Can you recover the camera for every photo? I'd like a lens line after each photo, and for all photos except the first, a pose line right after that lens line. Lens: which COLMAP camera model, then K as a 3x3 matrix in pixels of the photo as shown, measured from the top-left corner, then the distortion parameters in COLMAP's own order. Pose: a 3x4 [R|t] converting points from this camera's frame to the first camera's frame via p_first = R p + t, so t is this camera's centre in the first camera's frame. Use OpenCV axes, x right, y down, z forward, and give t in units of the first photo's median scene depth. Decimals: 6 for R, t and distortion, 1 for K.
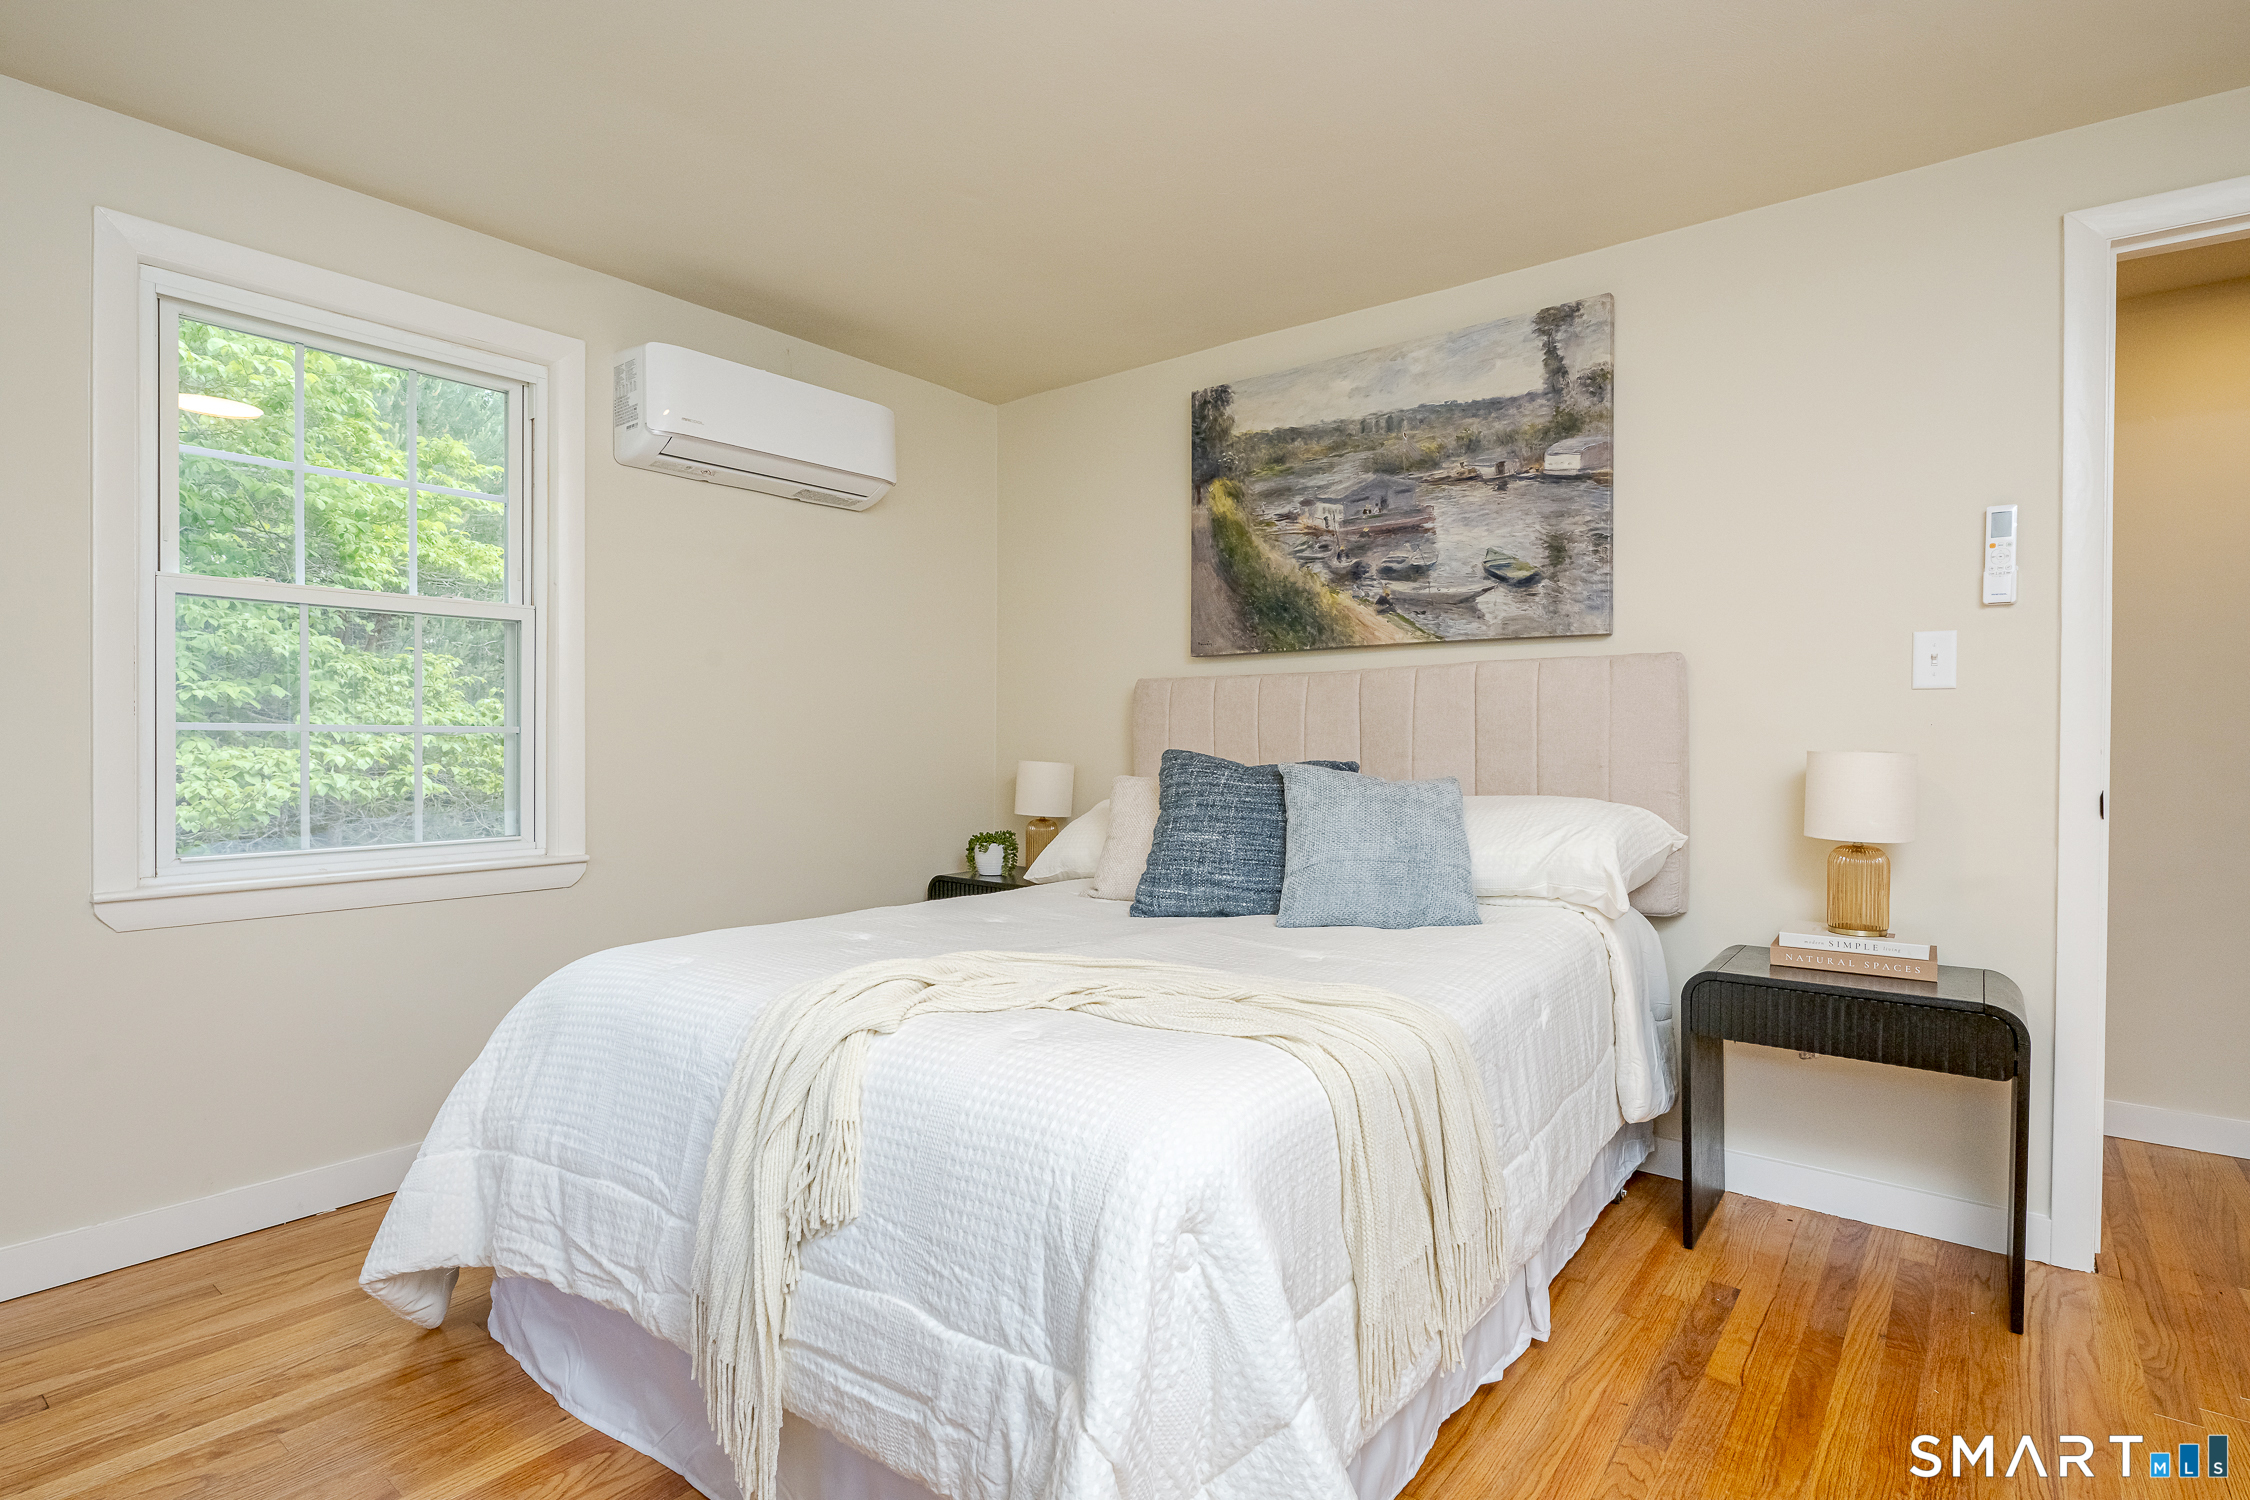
lens RADIAL K [[1122.1, 0, 1131.9], [0, 1122.1, 741.7], [0, 0, 1]] dist [-0.002051, -0.000301]
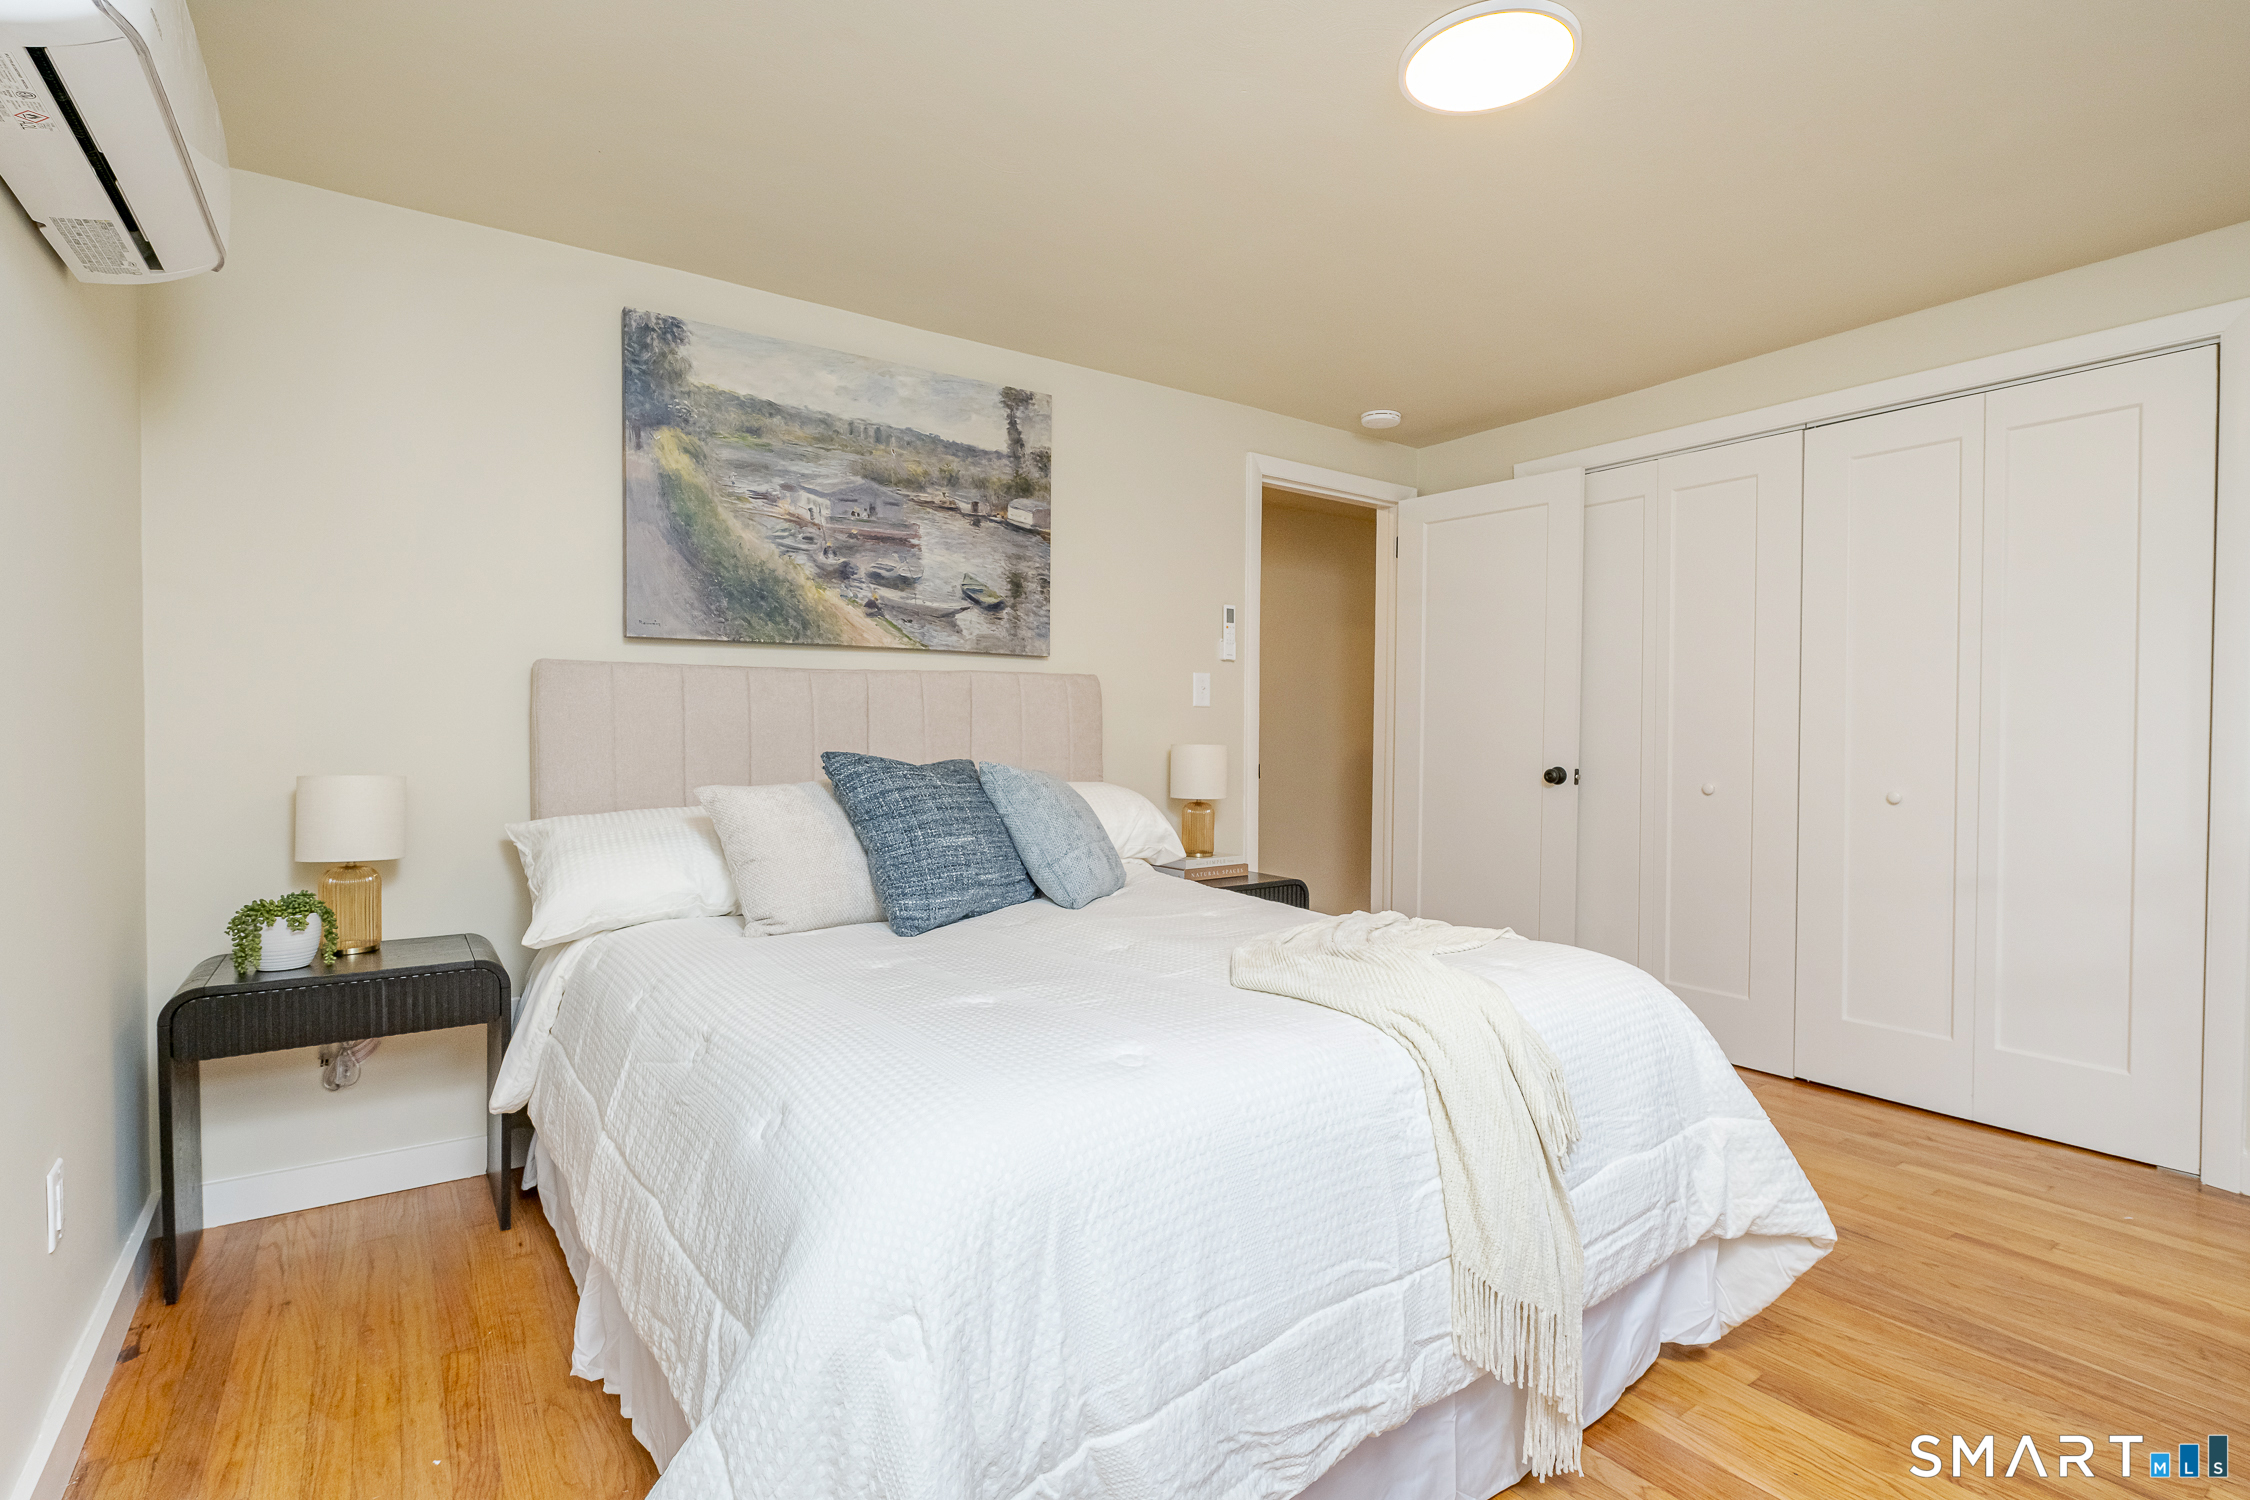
lens RADIAL K [[1059.5, 0, 1135.1], [0, 1059.5, 749.8], [0, 0, 1]] dist [-0.012550, -0.000184]
pose [[0.281564, -0.018207, 0.959370, -0.649990], [0.000588, 0.999823, 0.018802, -0.009677], [-0.959542, -0.004730, 0.281525, 0.493165]]
